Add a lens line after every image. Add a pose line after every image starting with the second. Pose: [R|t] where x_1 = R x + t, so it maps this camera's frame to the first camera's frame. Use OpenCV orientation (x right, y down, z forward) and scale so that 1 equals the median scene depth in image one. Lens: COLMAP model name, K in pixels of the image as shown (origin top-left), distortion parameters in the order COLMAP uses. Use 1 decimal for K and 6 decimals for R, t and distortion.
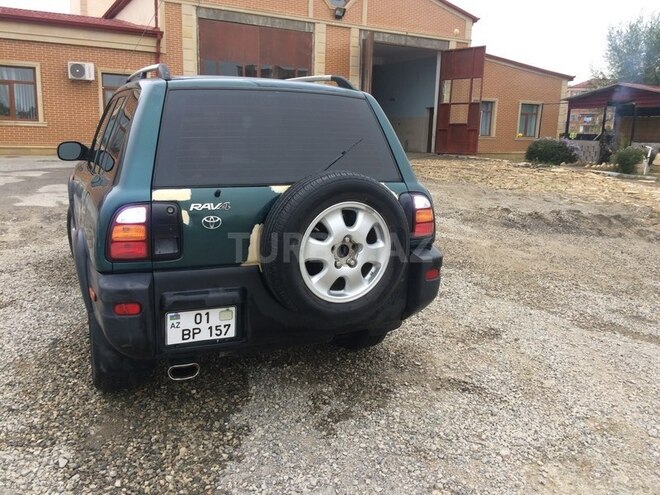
lens RADIAL K [[565.0, 0, 330.0], [0, 565.0, 247.5], [0, 0, 1]] dist [0.091990, -0.131567]
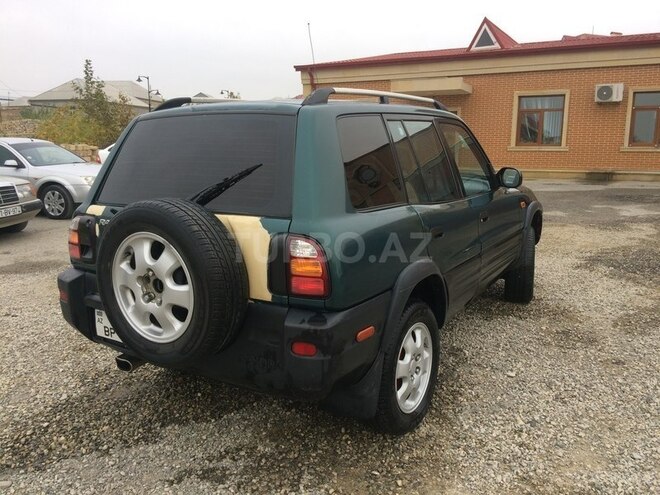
lens RADIAL K [[548.8, 0, 330.2], [0, 548.8, 263.5], [0, 0, 1]] dist [0.075343, -0.115357]
pose [[0.519239, 0.151606, -0.841074, 0.157436], [-0.158301, 0.984171, 0.079672, -0.024941], [0.839840, 0.091774, 0.535020, 0.132618]]
